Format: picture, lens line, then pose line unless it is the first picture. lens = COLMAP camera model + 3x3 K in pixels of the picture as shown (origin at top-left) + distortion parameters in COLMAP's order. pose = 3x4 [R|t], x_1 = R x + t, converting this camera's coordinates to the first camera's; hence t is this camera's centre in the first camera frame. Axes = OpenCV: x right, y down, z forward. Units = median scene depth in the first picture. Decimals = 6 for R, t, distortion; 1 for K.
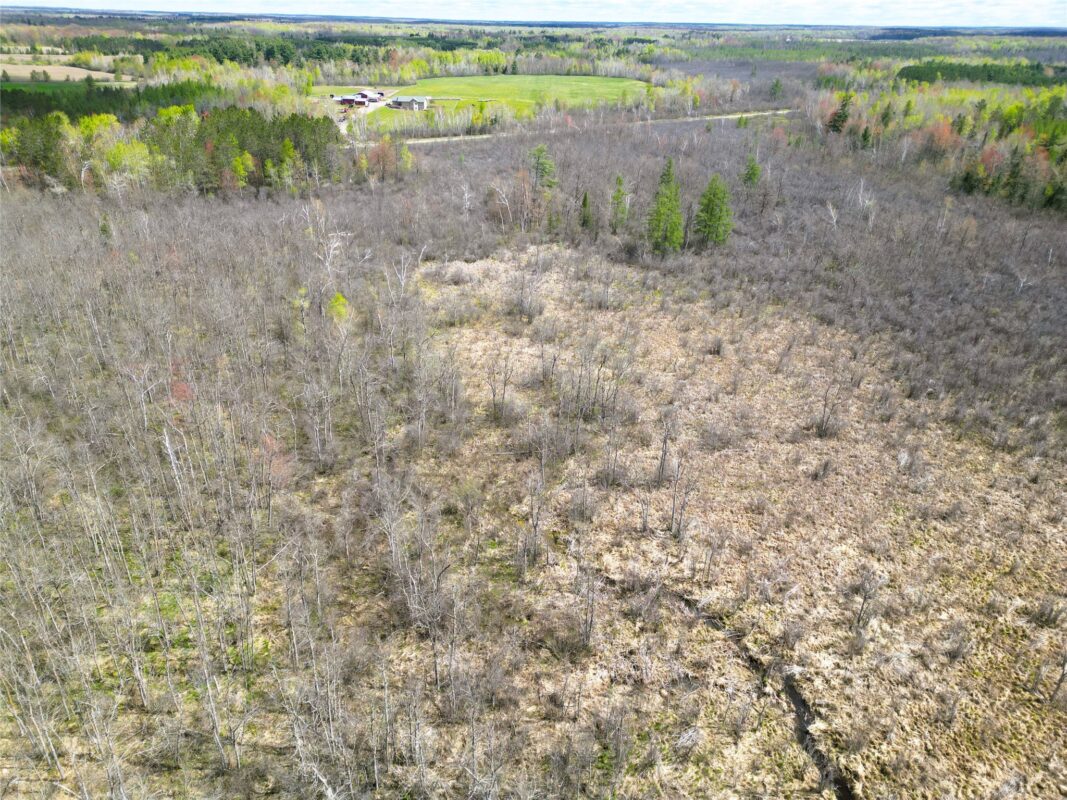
lens RADIAL K [[734.5, 0, 534.6], [0, 734.5, 400.6], [0, 0, 1]] dist [-0.003470, -0.015836]
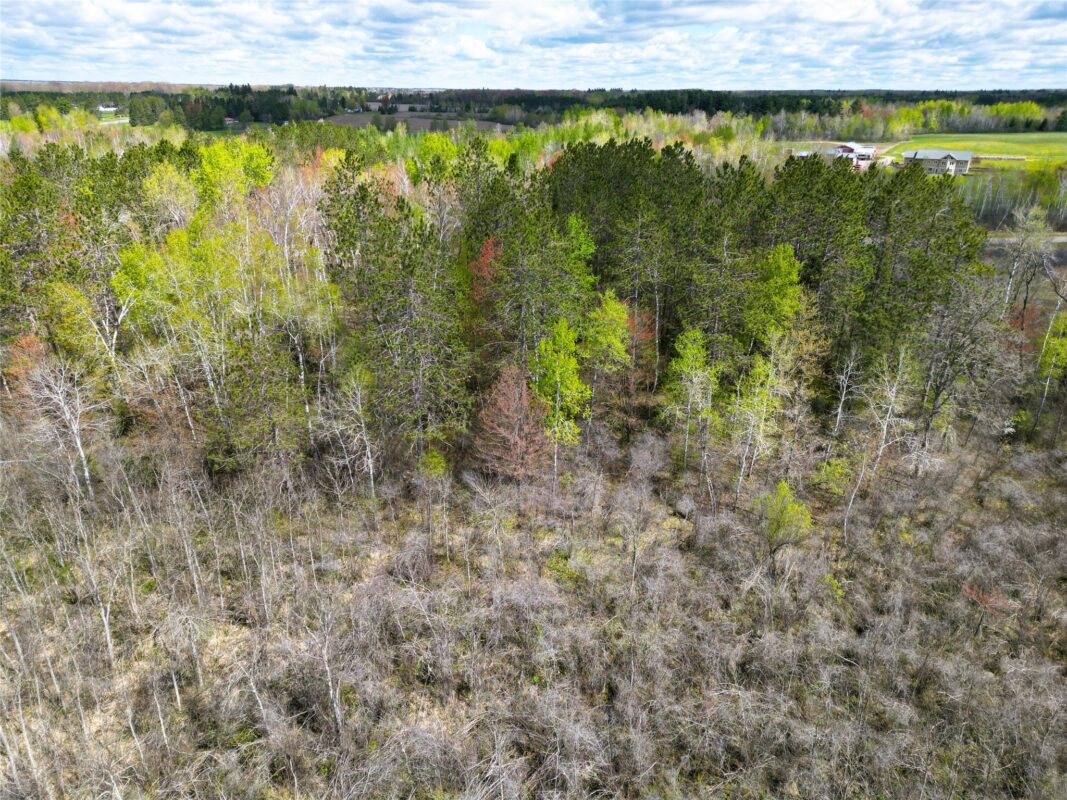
lens RADIAL K [[734.5, 0, 532.6], [0, 734.5, 400.6], [0, 0, 1]] dist [-0.003470, -0.015836]
pose [[0.862117, 0.172997, -0.476263, -0.281282], [-0.210536, 0.977237, -0.026136, -0.280599], [0.460901, 0.122803, 0.878914, 0.744977]]
